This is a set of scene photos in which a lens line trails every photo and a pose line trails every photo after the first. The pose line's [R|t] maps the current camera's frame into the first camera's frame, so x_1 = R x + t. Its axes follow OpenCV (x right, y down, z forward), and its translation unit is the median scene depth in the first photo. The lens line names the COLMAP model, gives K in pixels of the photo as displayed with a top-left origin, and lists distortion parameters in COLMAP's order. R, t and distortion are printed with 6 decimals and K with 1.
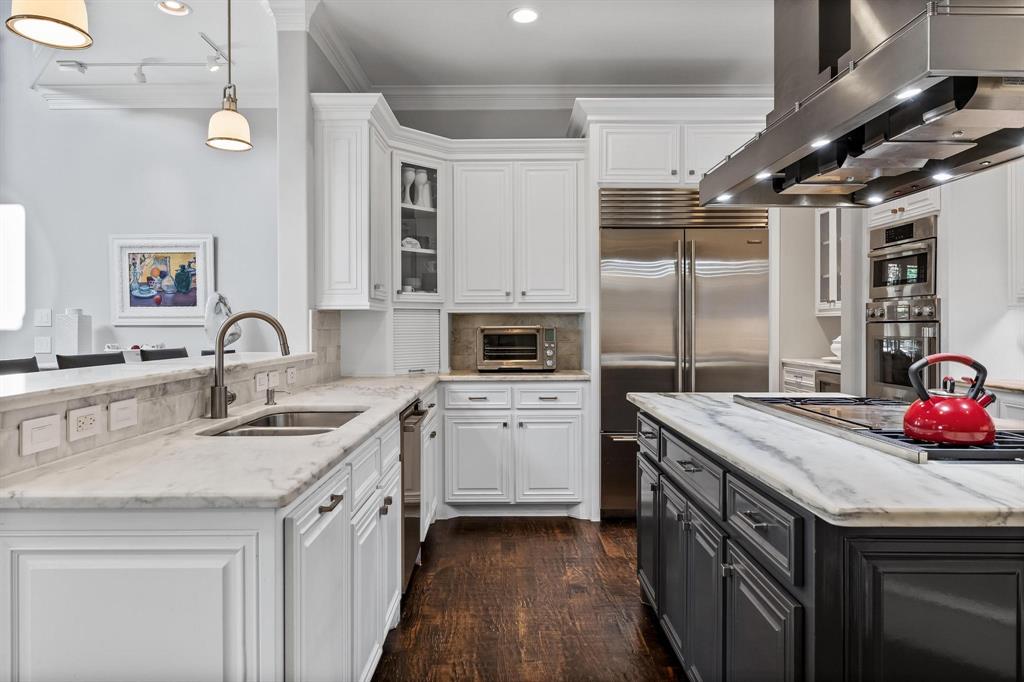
lens RADIAL K [[636.2, 0, 510.9], [0, 636.2, 328.7], [0, 0, 1]] dist [-0.007283, 0.001826]
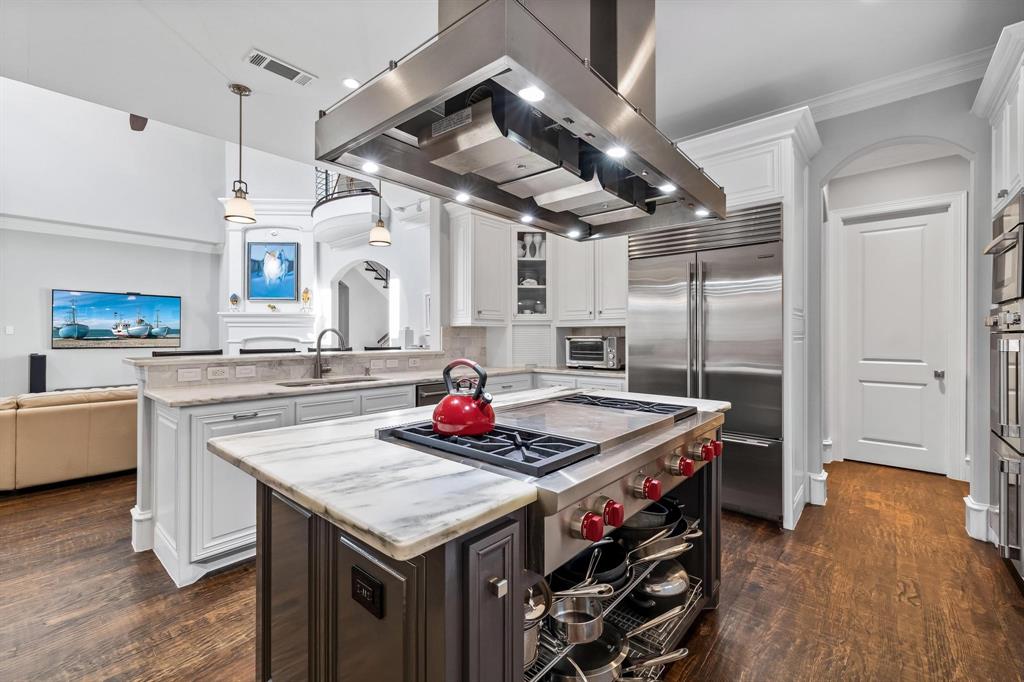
lens RADIAL K [[434.3, 0, 505.2], [0, 434.3, 334.4], [0, 0, 1]] dist [0.003621, -0.000400]
pose [[0.740931, 0.002159, -0.671578, 0.516532], [-0.006222, 0.999974, -0.003649, -0.003394], [0.671553, 0.006882, 0.740925, 0.177819]]
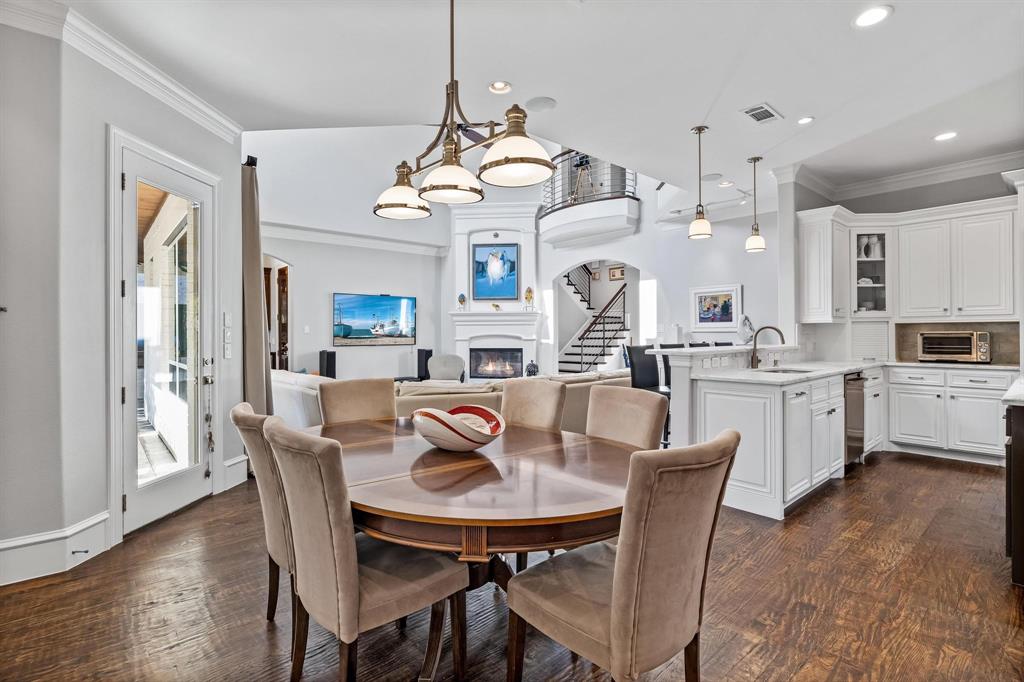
lens RADIAL K [[484.9, 0, 507.5], [0, 484.9, 331.6], [0, 0, 1]] dist [-0.000081, -0.000745]
pose [[0.657083, -0.002940, -0.753812, 0.181726], [-0.001192, 0.999987, -0.004940, 0.002700], [0.753817, 0.004145, 0.657071, -0.525525]]
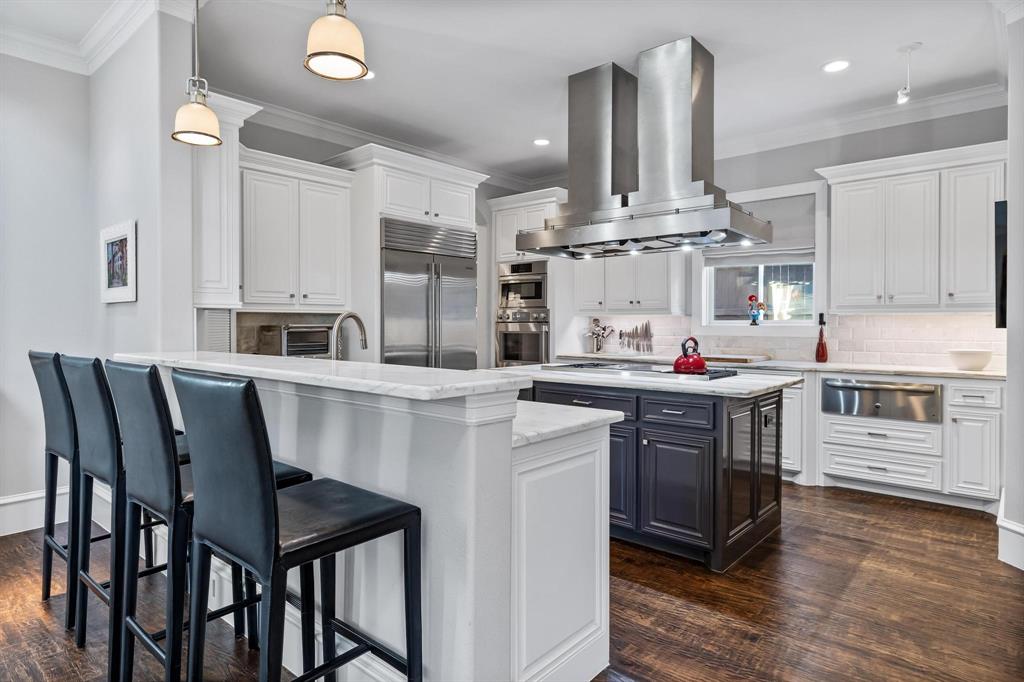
lens RADIAL K [[579.8, 0, 508.5], [0, 579.8, 331.8], [0, 0, 1]] dist [-0.000099, 0.000831]
pose [[0.659436, -0.008683, 0.751710, -0.548696], [0.001737, 0.999948, 0.010027, -0.000884], [-0.751758, -0.005306, 0.659417, 0.033563]]
